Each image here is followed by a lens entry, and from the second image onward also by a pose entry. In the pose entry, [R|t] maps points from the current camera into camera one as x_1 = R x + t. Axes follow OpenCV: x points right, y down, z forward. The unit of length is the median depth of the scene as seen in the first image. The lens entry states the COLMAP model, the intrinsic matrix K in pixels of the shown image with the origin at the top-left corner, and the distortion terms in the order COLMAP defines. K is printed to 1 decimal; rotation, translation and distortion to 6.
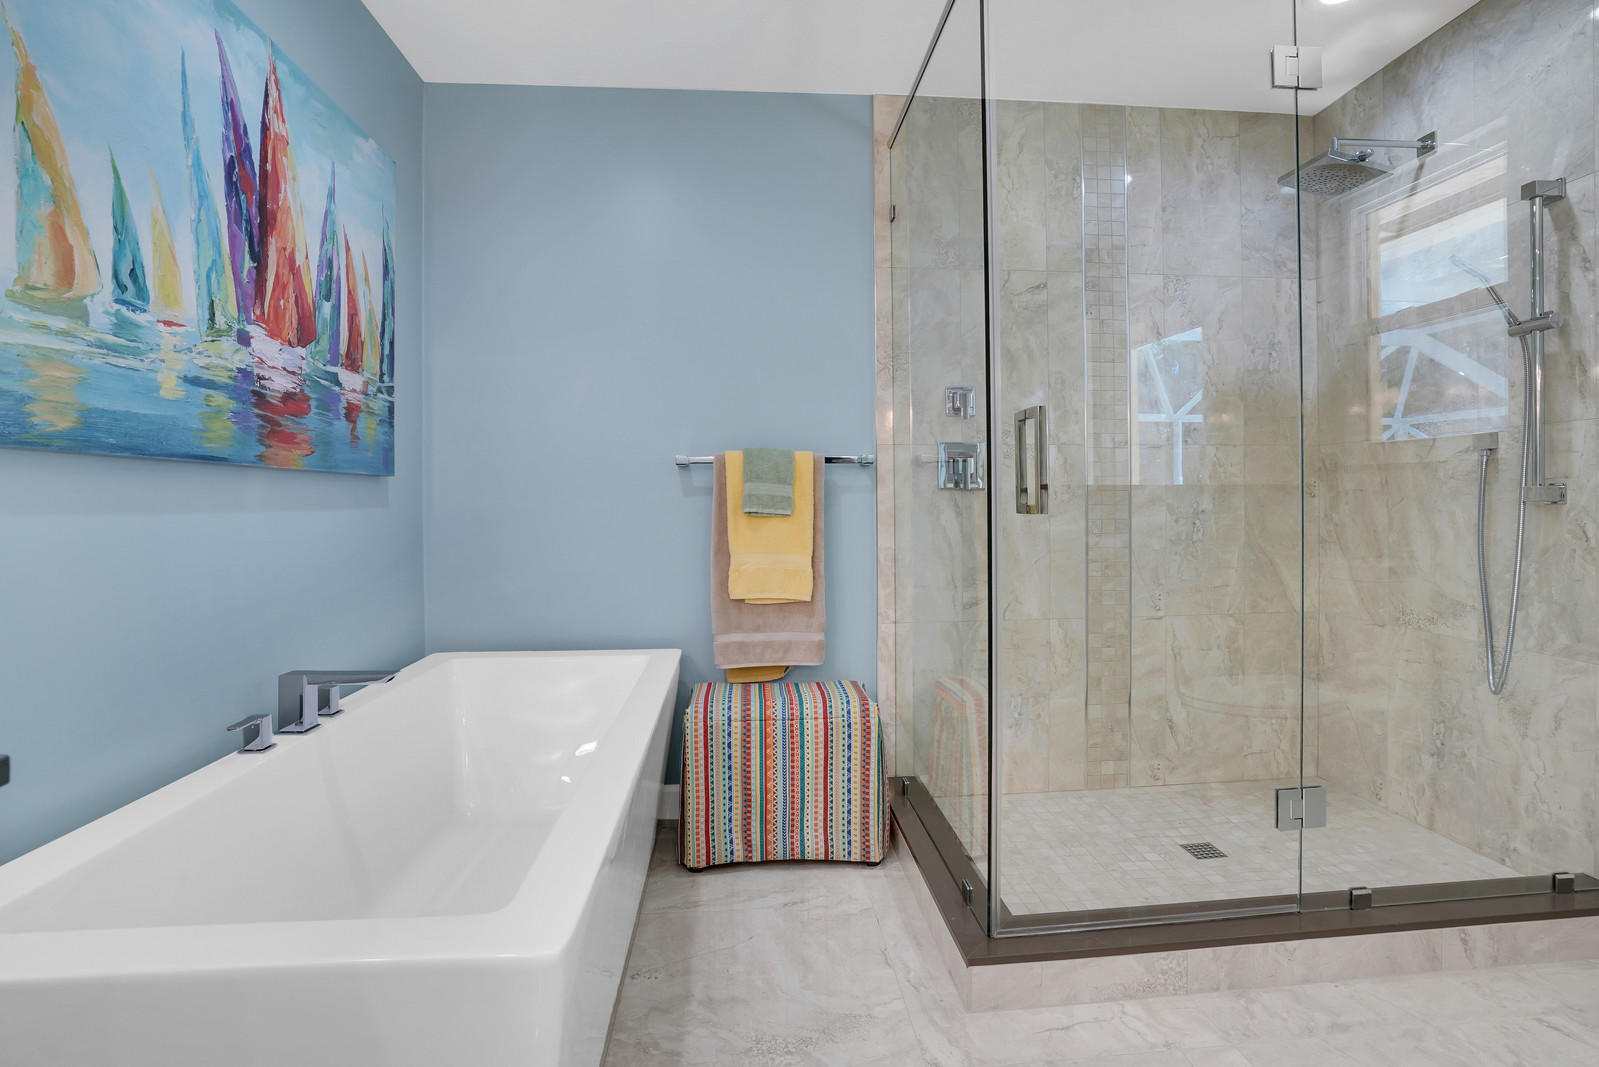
lens RADIAL K [[763.3, 0, 801.6], [0, 763.3, 502.7], [0, 0, 1]] dist [-0.062739, 0.025106]
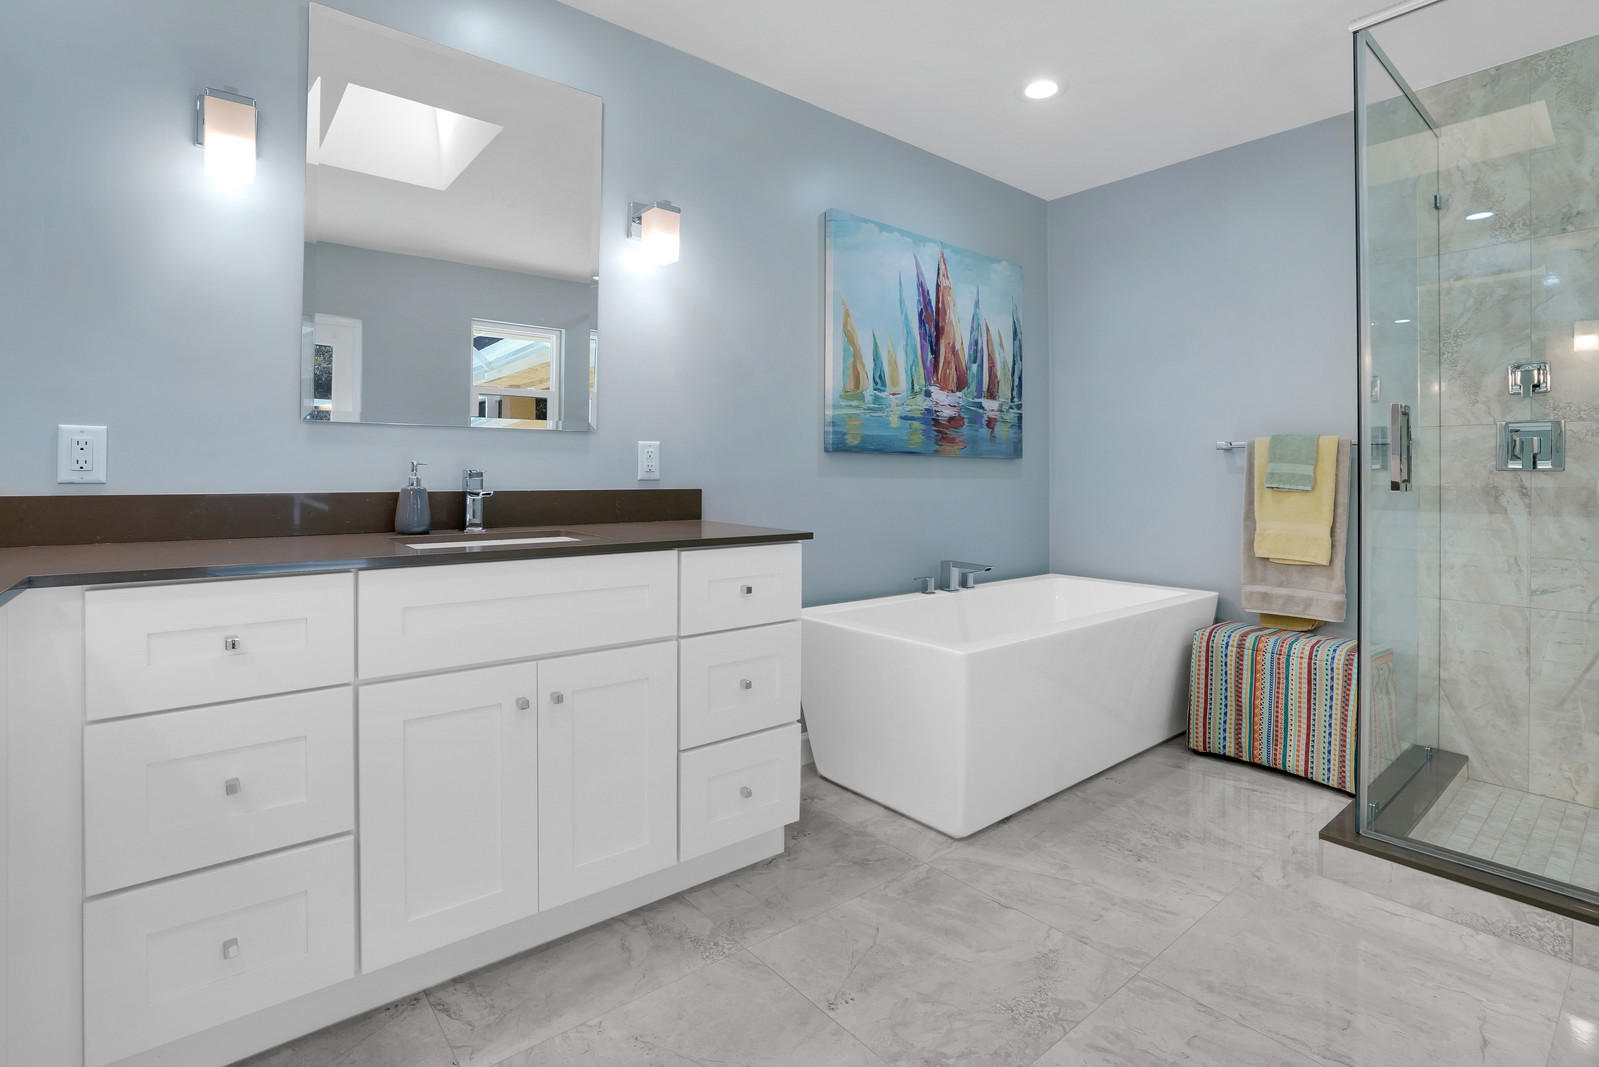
lens RADIAL K [[752.6, 0, 797.2], [0, 752.6, 469.8], [0, 0, 1]] dist [-0.000021, 0.000014]
pose [[0.575112, 0.009508, -0.818019, 0.615514], [-0.015765, 0.999876, 0.000538, -0.004832], [0.817923, 0.012587, 0.575191, -0.407249]]
